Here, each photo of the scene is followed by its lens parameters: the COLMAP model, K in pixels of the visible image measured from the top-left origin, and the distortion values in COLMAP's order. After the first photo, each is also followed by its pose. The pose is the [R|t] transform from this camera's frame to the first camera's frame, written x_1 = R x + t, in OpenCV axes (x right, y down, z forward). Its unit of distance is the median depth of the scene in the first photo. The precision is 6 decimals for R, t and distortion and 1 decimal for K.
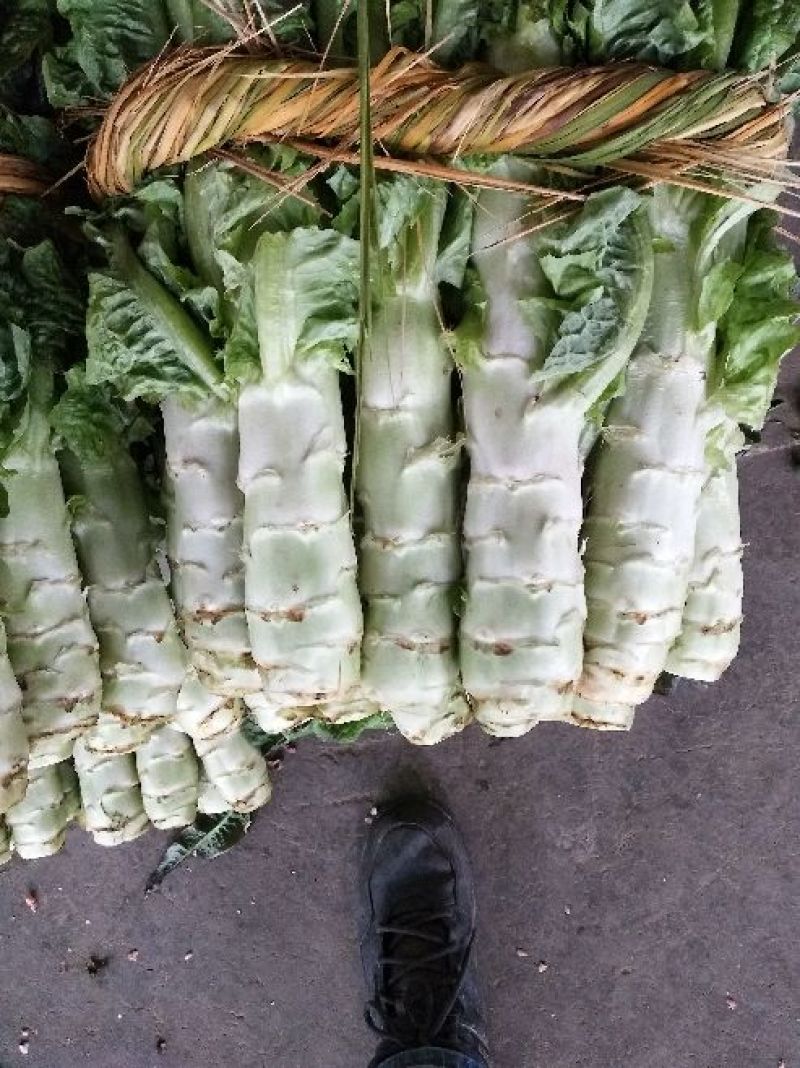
lens RADIAL K [[810.5, 0, 400.0], [0, 810.5, 534.0], [0, 0, 1]] dist [0.076219, -0.104469]
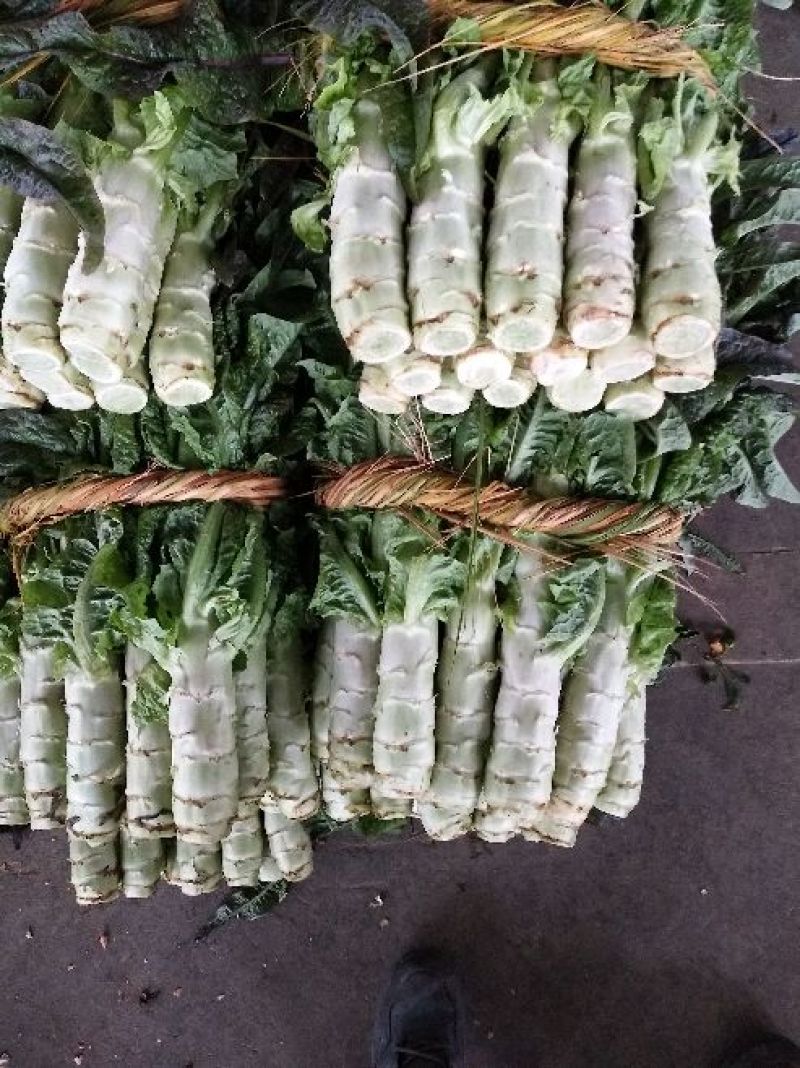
lens RADIAL K [[810.5, 0, 400.0], [0, 810.5, 534.0], [0, 0, 1]] dist [0.076219, -0.104469]
pose [[0.990596, 0.135012, 0.022171, -0.236576], [-0.130077, 0.979570, -0.153369, -0.092757], [-0.042425, 0.149043, 0.987920, -0.911561]]
